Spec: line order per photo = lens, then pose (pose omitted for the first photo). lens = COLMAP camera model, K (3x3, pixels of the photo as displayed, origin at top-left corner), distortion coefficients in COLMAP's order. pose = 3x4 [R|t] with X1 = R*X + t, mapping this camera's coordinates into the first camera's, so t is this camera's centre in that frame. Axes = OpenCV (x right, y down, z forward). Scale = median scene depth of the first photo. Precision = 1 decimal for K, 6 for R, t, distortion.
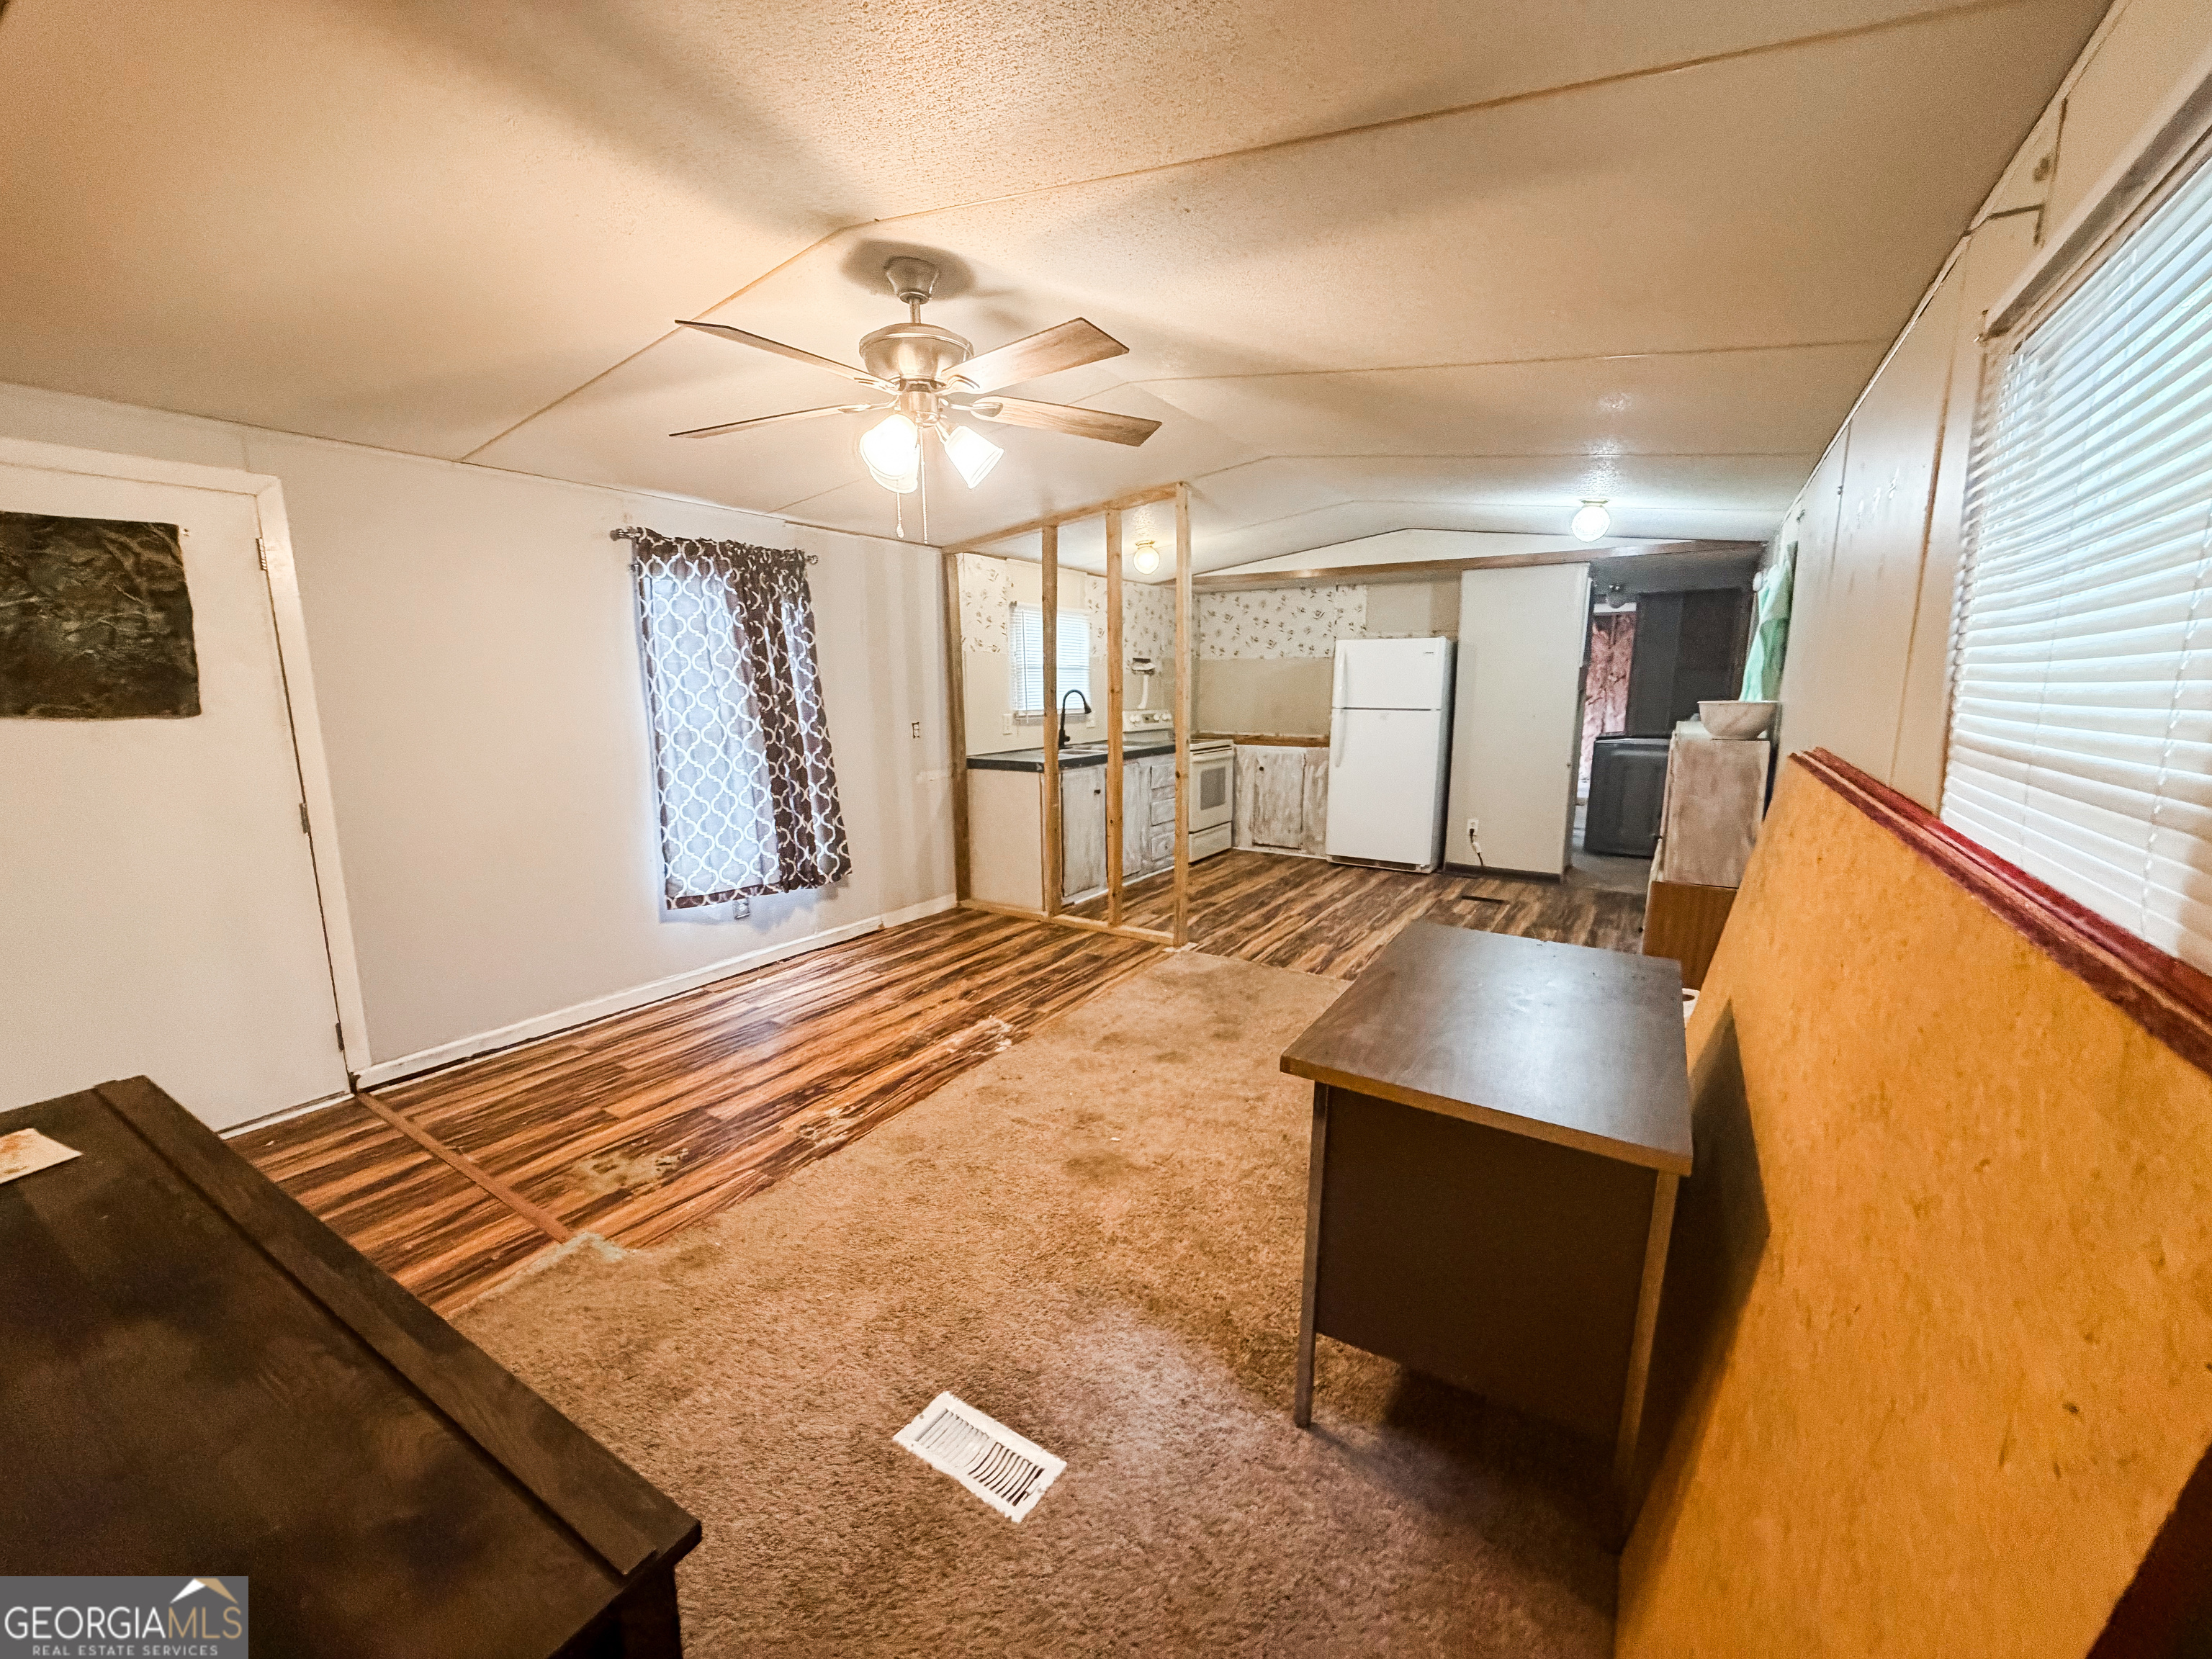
lens RADIAL K [[880.7, 0, 1098.4], [0, 880.7, 830.0], [0, 0, 1]] dist [-0.000313, -0.000008]
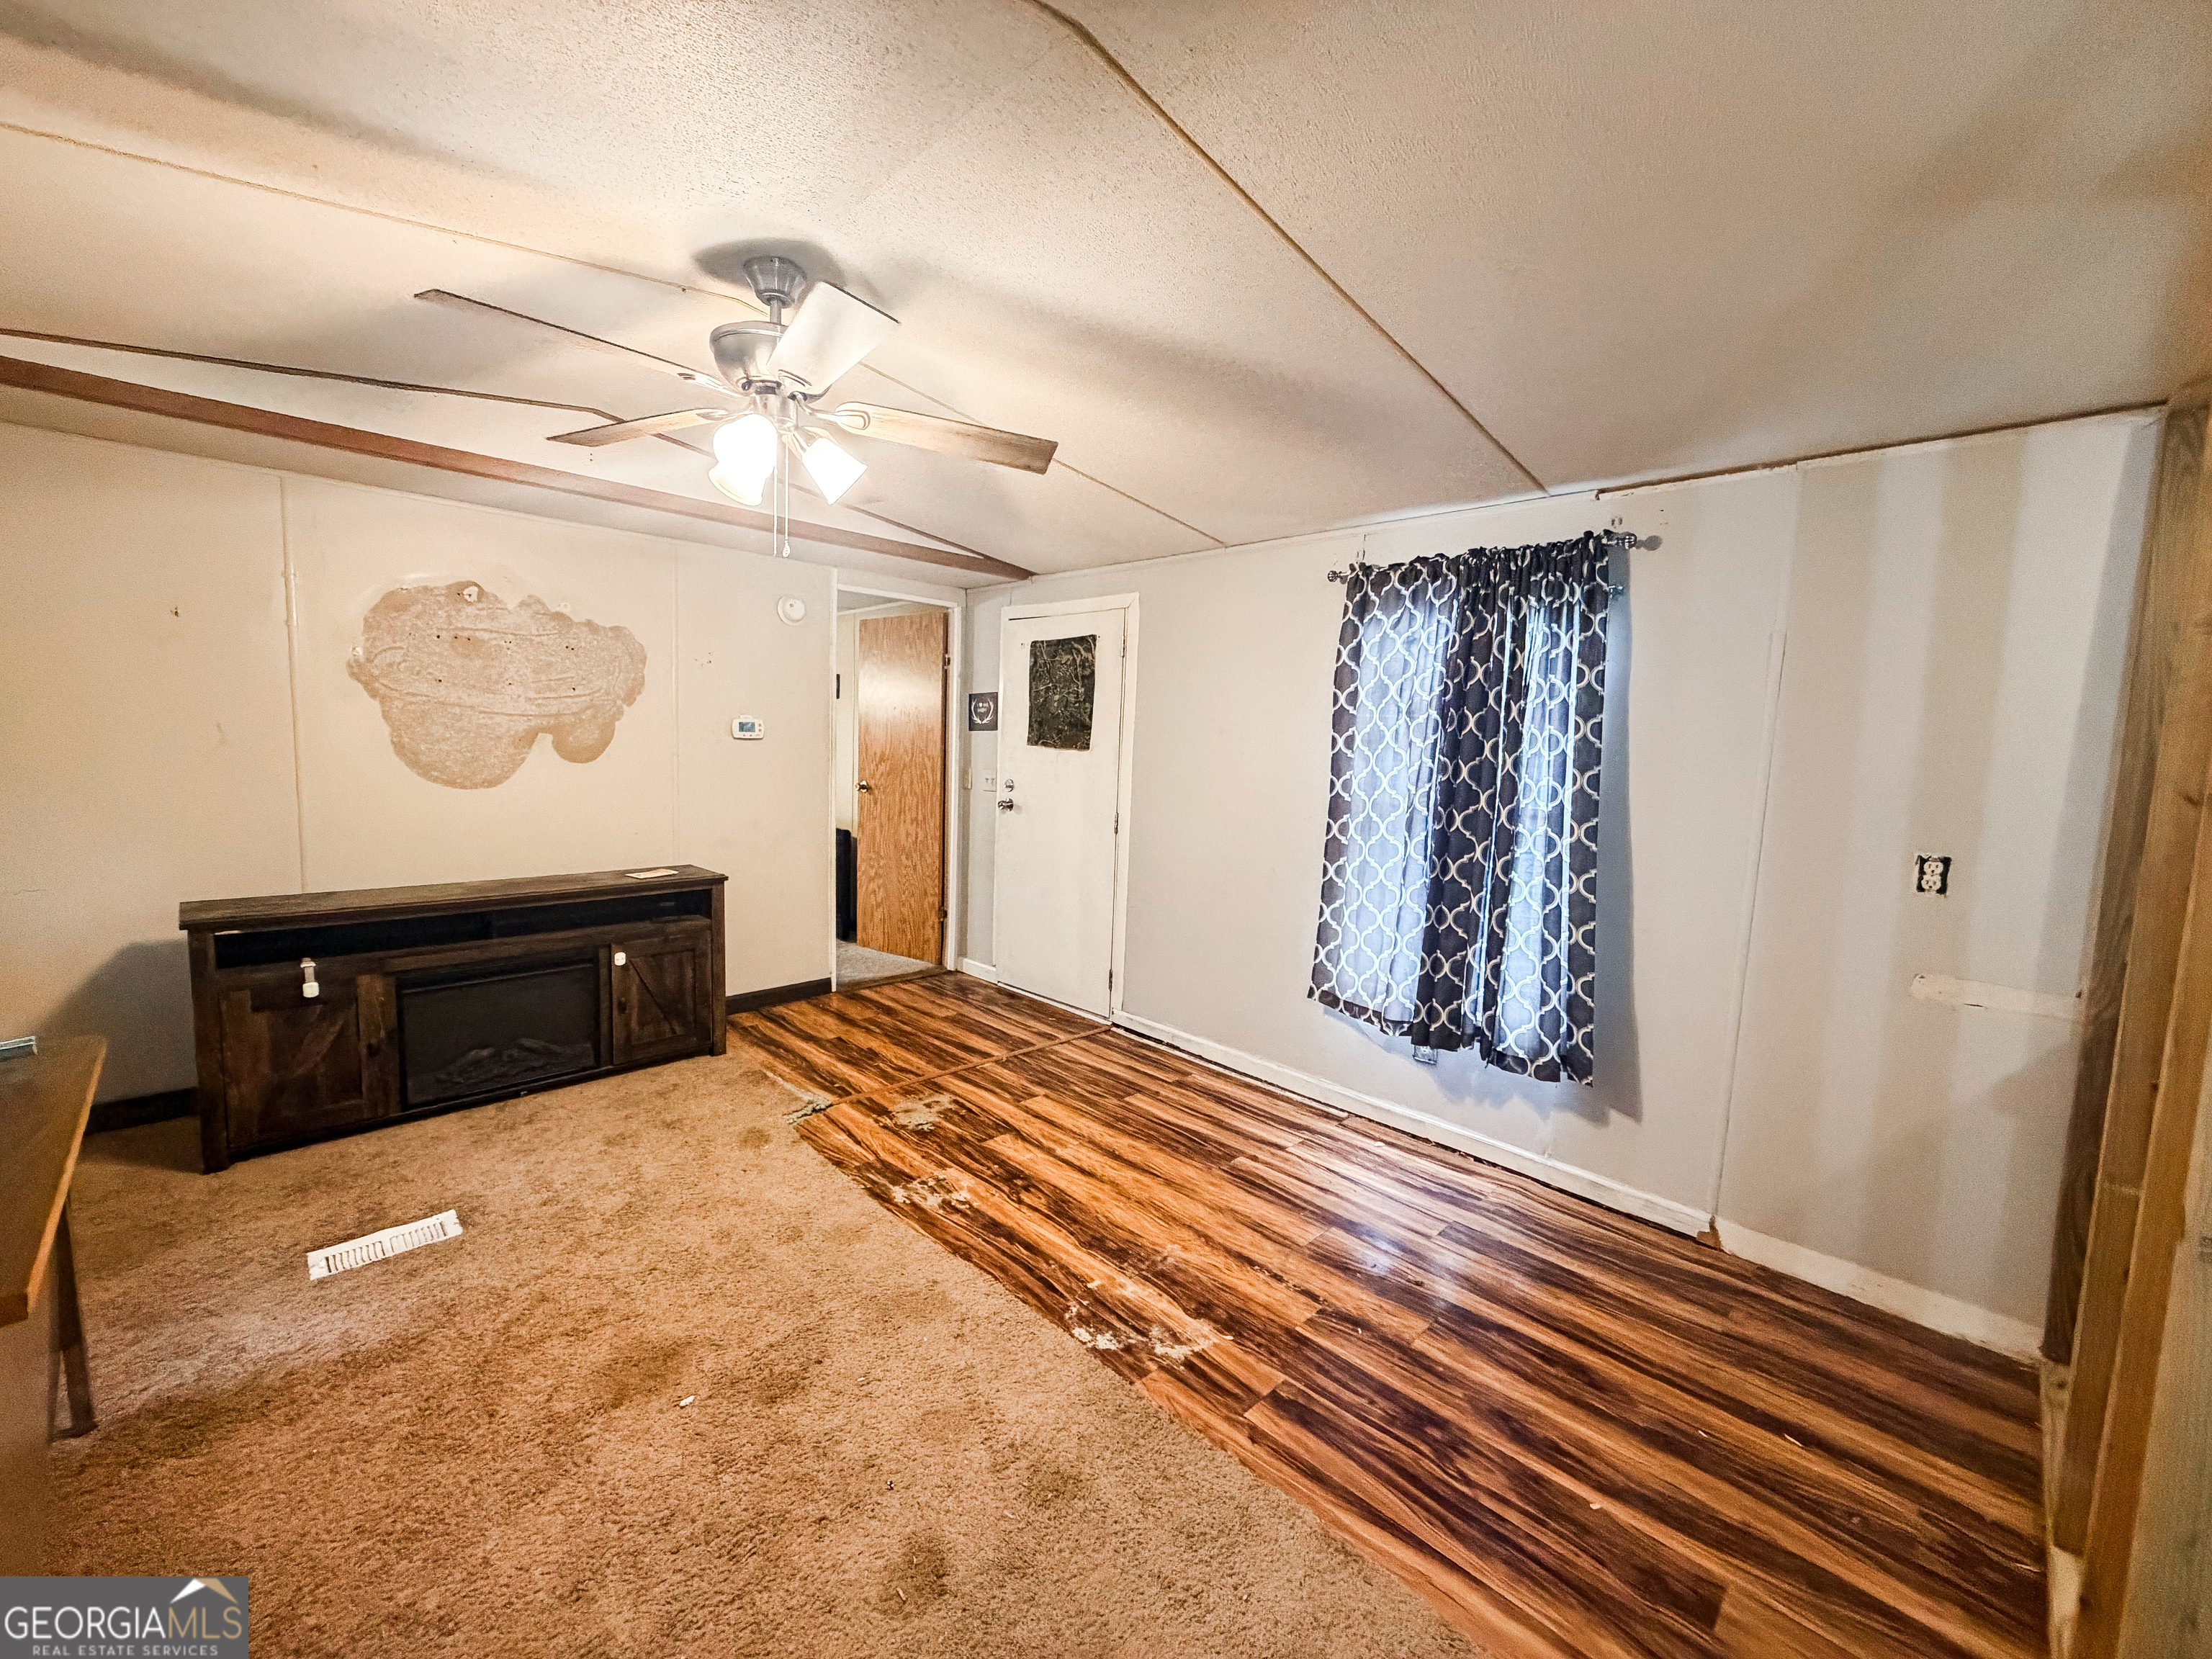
lens RADIAL K [[880.7, 0, 1098.4], [0, 880.7, 830.0], [0, 0, 1]] dist [-0.000313, -0.000008]
pose [[-0.220575, 0.091238, -0.971093, 0.347607], [-0.206245, 0.968740, 0.137863, -0.132266], [0.953315, 0.230692, -0.194863, 0.843103]]
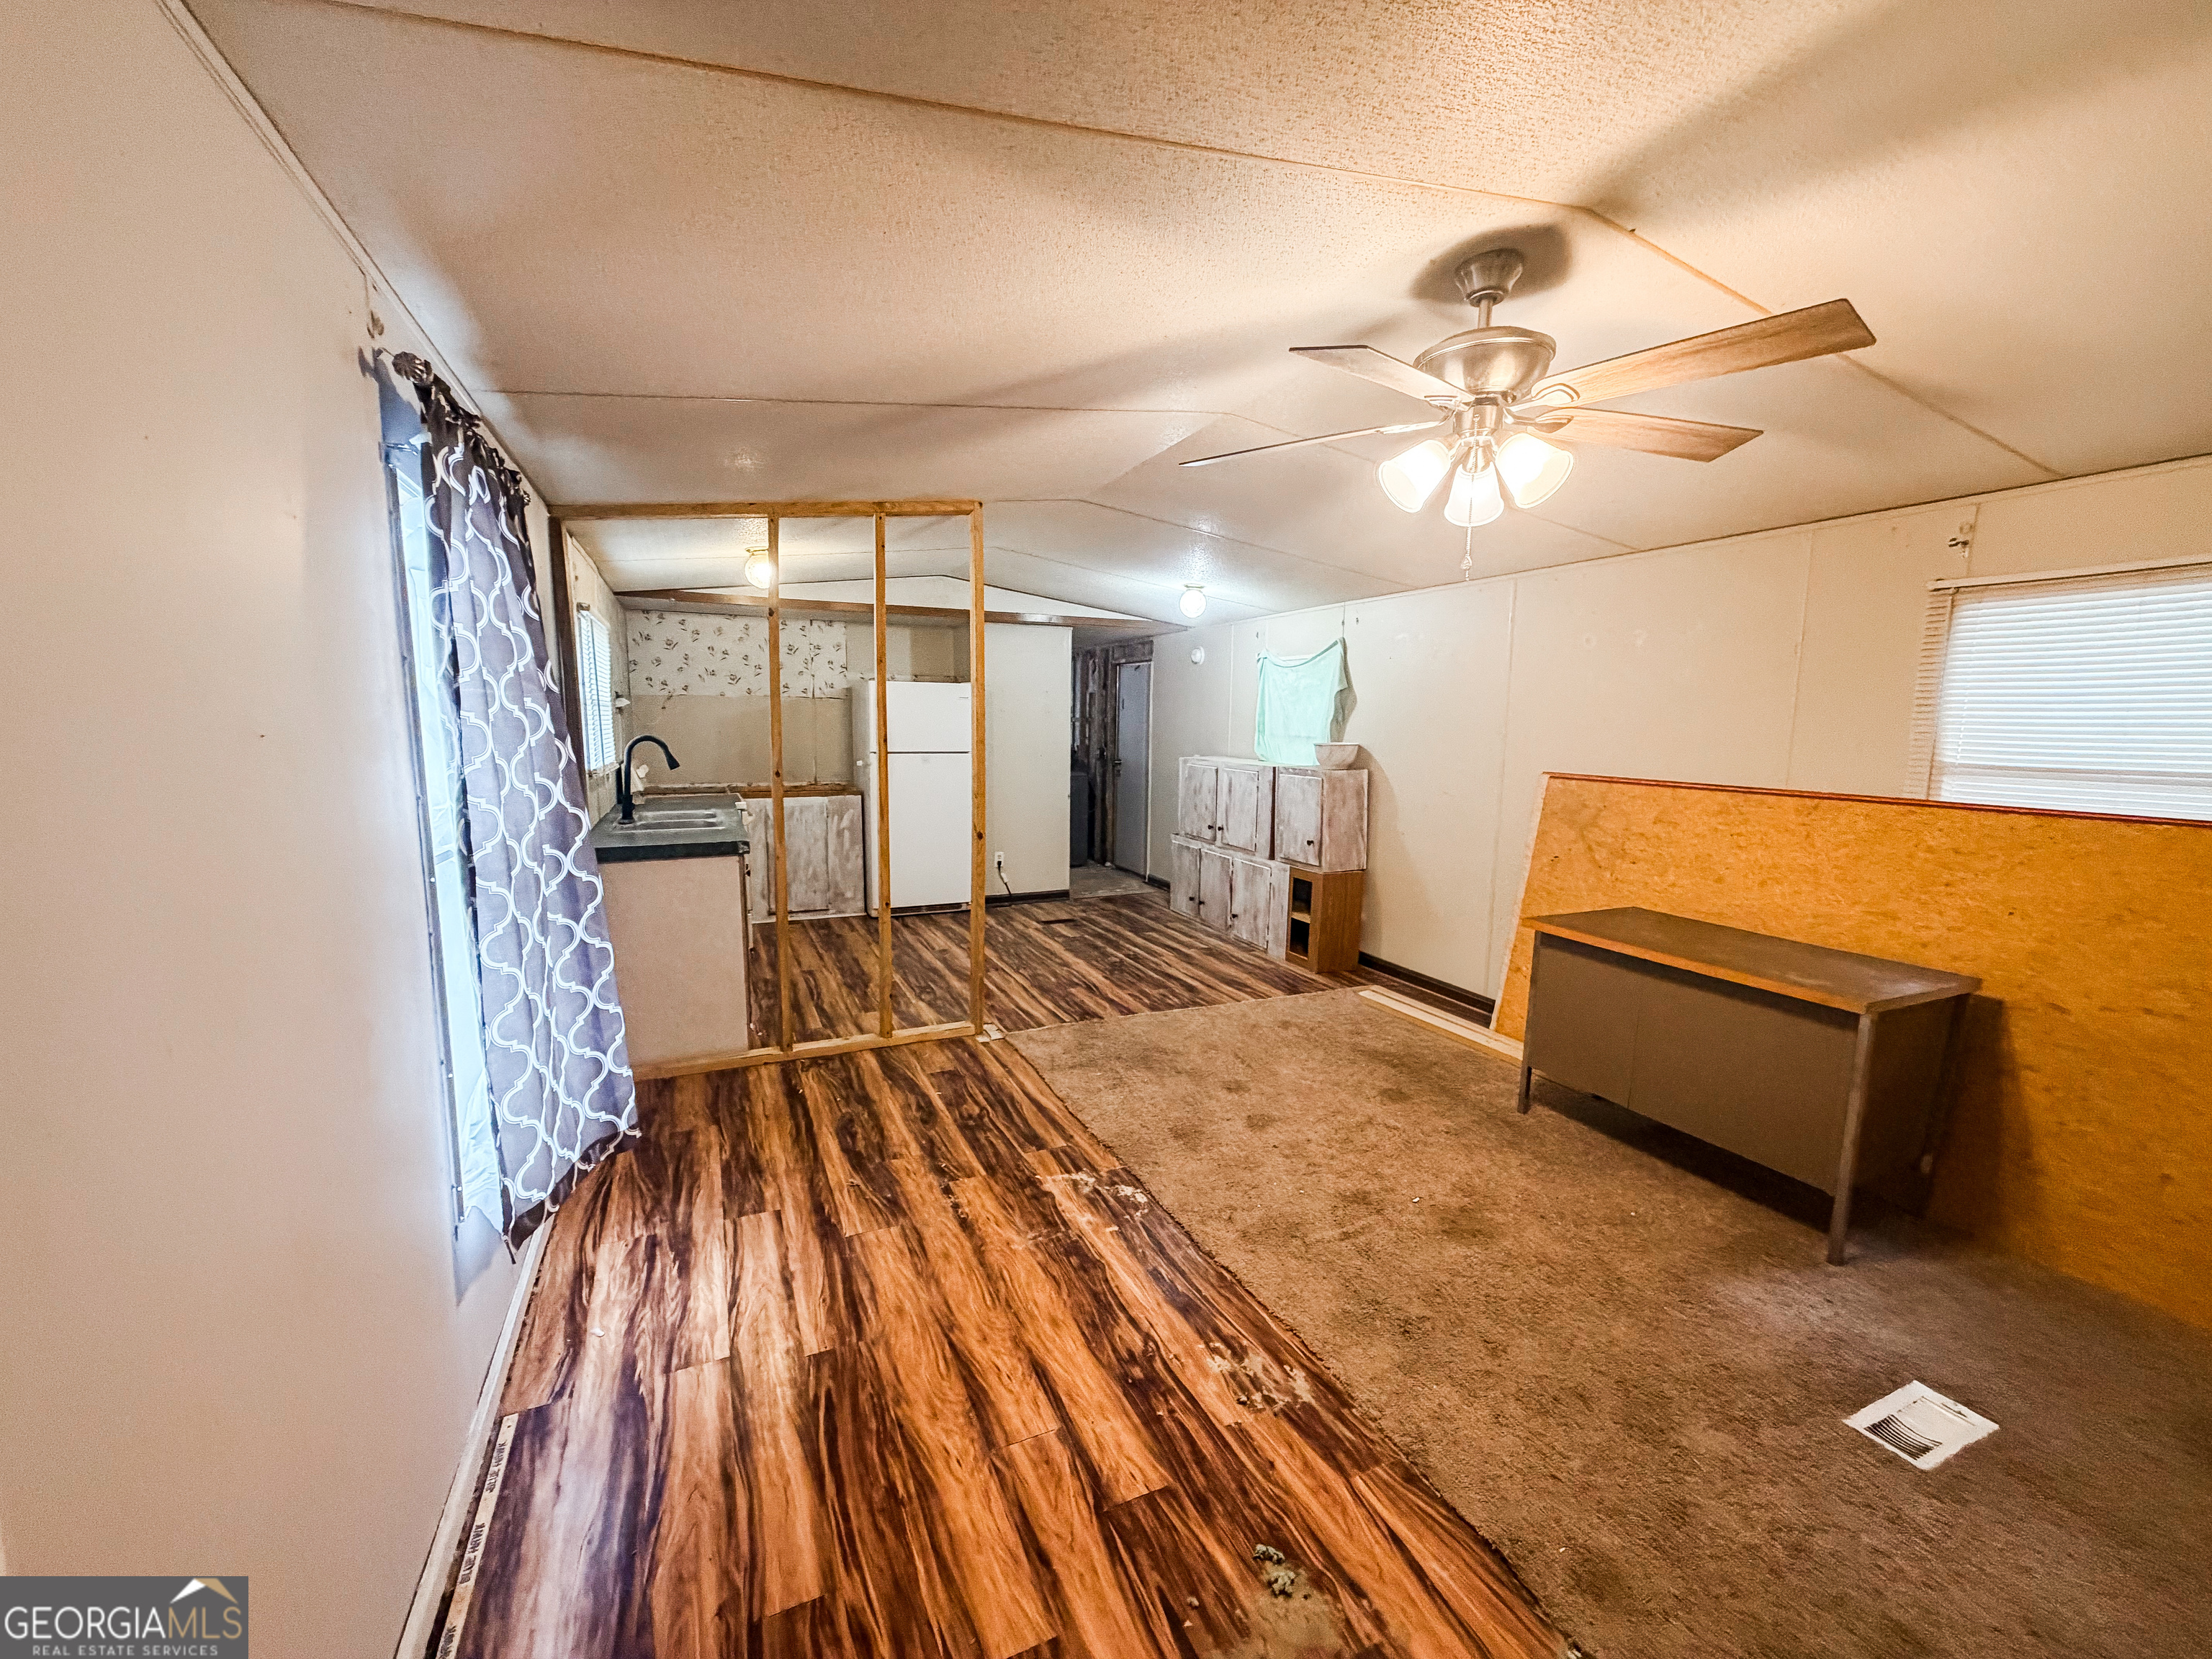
lens RADIAL K [[880.7, 0, 1098.4], [0, 880.7, 830.0], [0, 0, 1]] dist [-0.000313, -0.000008]
pose [[0.541275, -0.097378, 0.835188, -0.608144], [0.130236, 0.990994, 0.031140, -0.085437], [-0.830699, 0.091916, 0.549082, 0.458319]]
